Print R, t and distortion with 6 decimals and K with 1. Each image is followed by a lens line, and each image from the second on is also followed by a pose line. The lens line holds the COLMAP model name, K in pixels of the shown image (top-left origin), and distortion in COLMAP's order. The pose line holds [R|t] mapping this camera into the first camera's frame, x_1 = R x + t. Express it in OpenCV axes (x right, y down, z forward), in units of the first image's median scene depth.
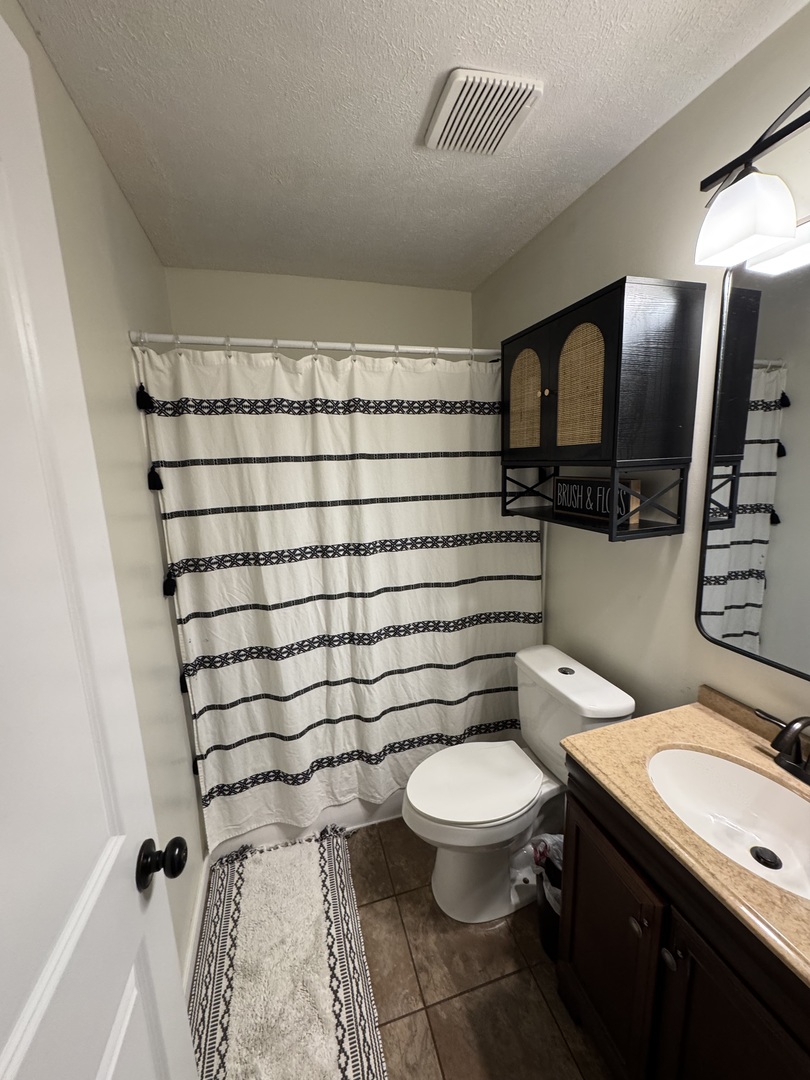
lens RADIAL K [[431.9, 0, 405.8], [0, 431.9, 538.6], [0, 0, 1]] dist [-0.000945, -0.000253]
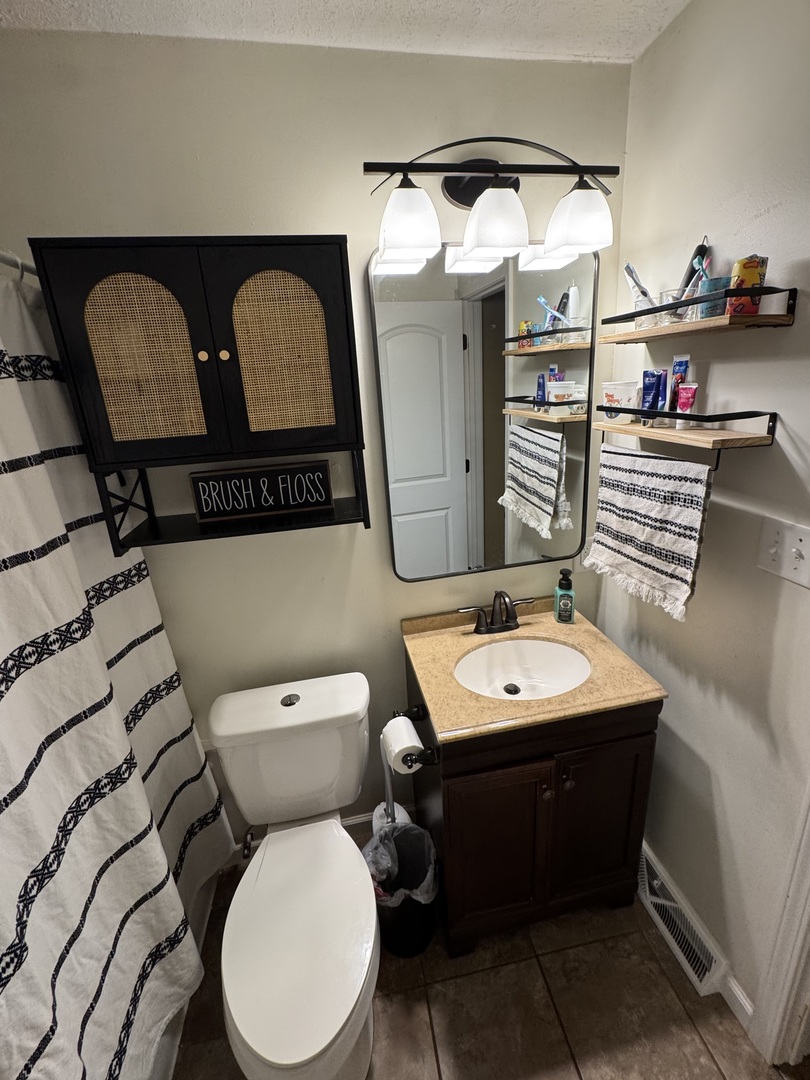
lens RADIAL K [[449.1, 0, 406.8], [0, 449.1, 511.4], [0, 0, 1]] dist [-0.001927, -0.000268]
pose [[0.115691, -0.252380, 0.960687, -0.375674], [0.237743, 0.946104, 0.219919, -0.189955], [-0.964414, 0.202954, 0.169458, 0.642737]]
